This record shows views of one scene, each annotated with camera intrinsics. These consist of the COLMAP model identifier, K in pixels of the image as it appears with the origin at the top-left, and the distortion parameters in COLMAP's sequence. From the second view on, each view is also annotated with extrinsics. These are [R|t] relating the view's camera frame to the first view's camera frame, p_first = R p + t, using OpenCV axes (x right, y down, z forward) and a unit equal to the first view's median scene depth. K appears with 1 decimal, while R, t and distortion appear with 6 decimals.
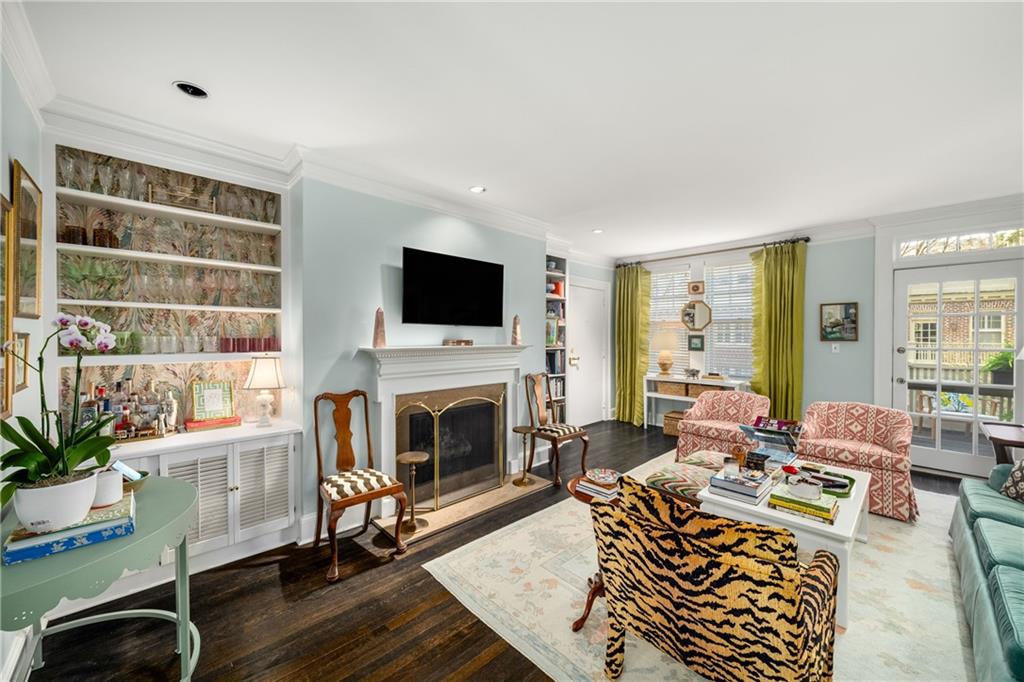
lens RADIAL K [[385.9, 0, 515.5], [0, 385.9, 341.0], [0, 0, 1]] dist [-0.006871, 0.000738]
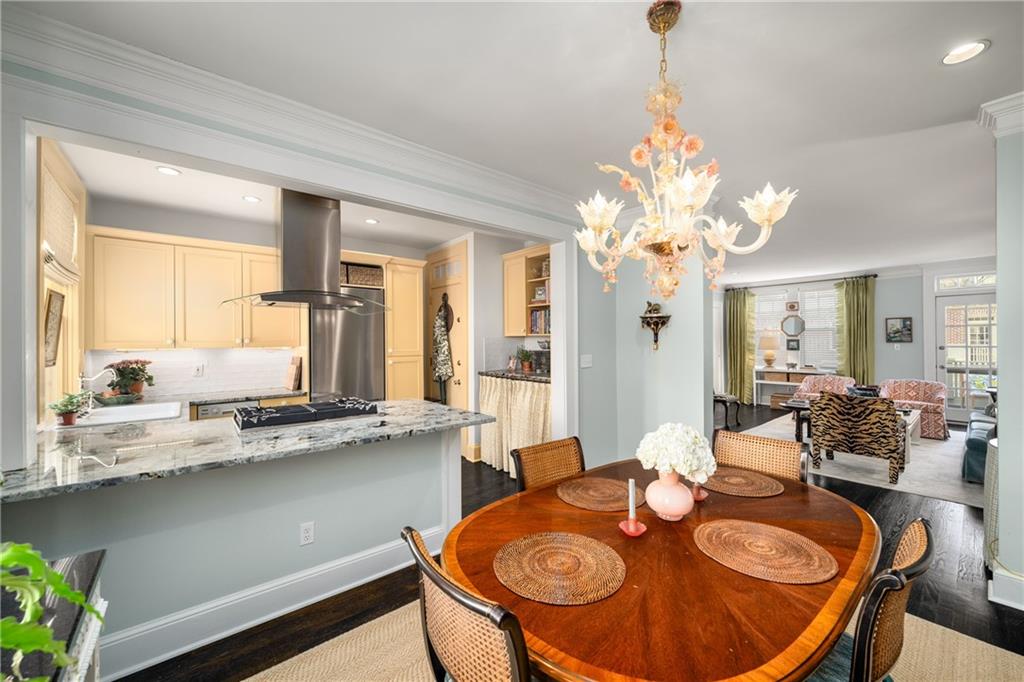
lens RADIAL K [[385.9, 0, 518.7], [0, 385.9, 342.1], [0, 0, 1]] dist [-0.006871, 0.000738]
pose [[0.997408, -0.008376, -0.071463, -0.643712], [0.007399, 0.999876, -0.013925, 0.010051], [0.071570, 0.013360, 0.997346, -0.725657]]
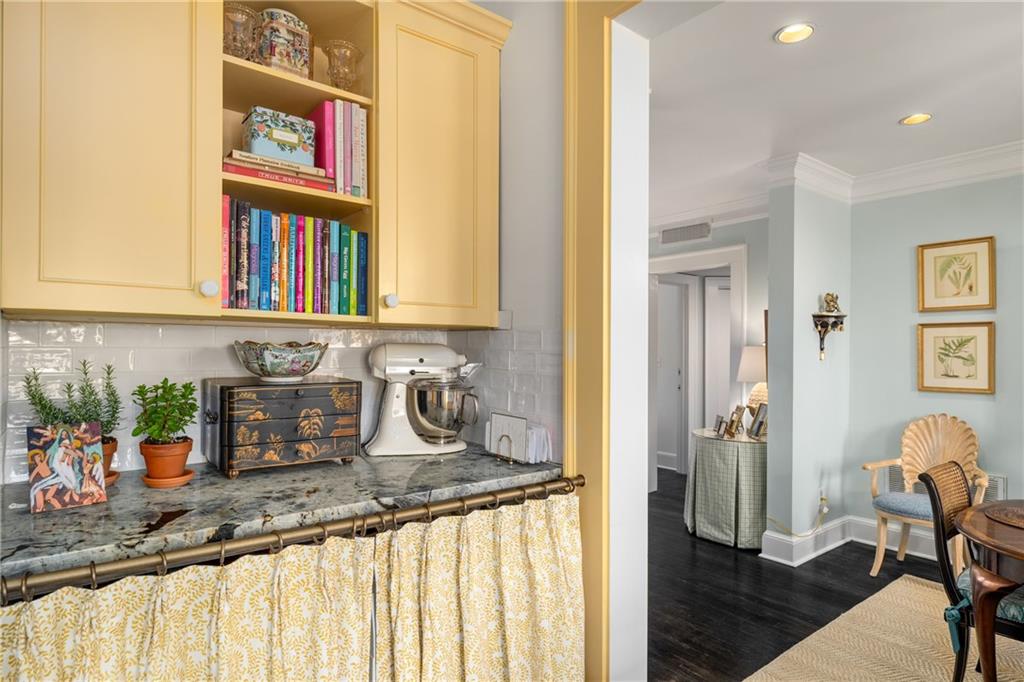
lens RADIAL K [[576.4, 0, 514.4], [0, 576.4, 348.3], [0, 0, 1]] dist [0.005619, -0.000903]
pose [[0.112516, -0.000694, 0.993650, -1.026641], [0.010955, 0.999940, -0.000542, -0.002174], [-0.993590, 0.010946, 0.112517, 0.176951]]
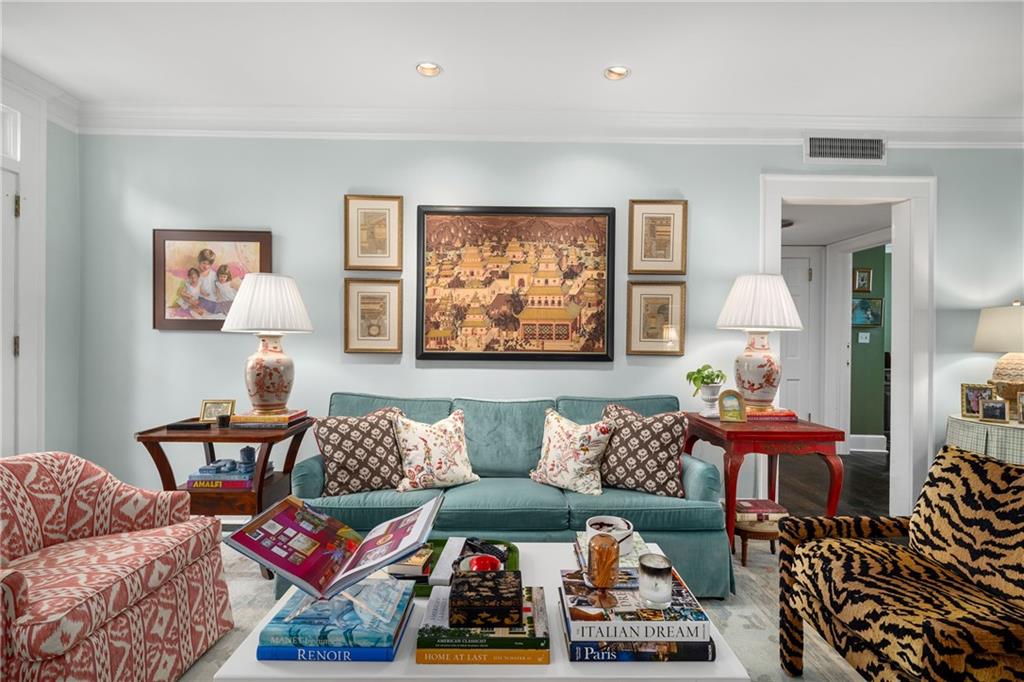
lens RADIAL K [[487.4, 0, 502.9], [0, 487.4, 339.2], [0, 0, 1]] dist [0.003749, -0.000120]
pose [[-0.720271, -0.011195, 0.693602, 0.197378], [0.000909, 0.999854, 0.017081, 0.035286], [-0.693692, 0.012933, -0.720156, 0.911753]]
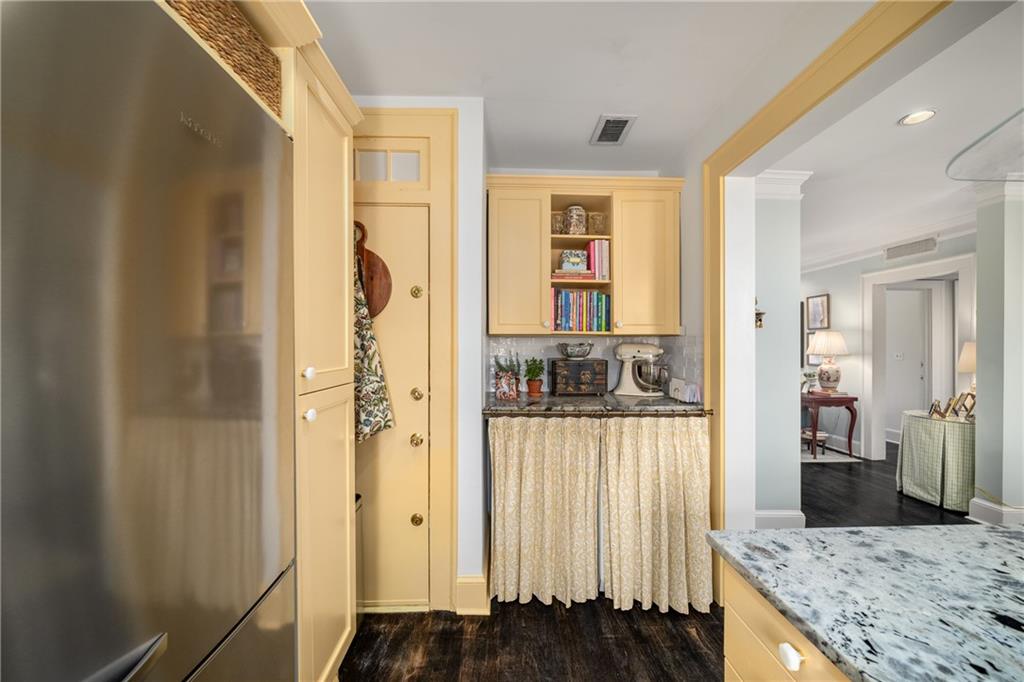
lens RADIAL K [[385.9, 0, 515.6], [0, 385.9, 345.1], [0, 0, 1]] dist [-0.006871, 0.000738]
pose [[0.680850, -0.001682, 0.732421, -1.191421], [0.014684, 0.999828, -0.011354, 0.000329], [-0.732276, 0.018485, 0.680757, 0.013328]]
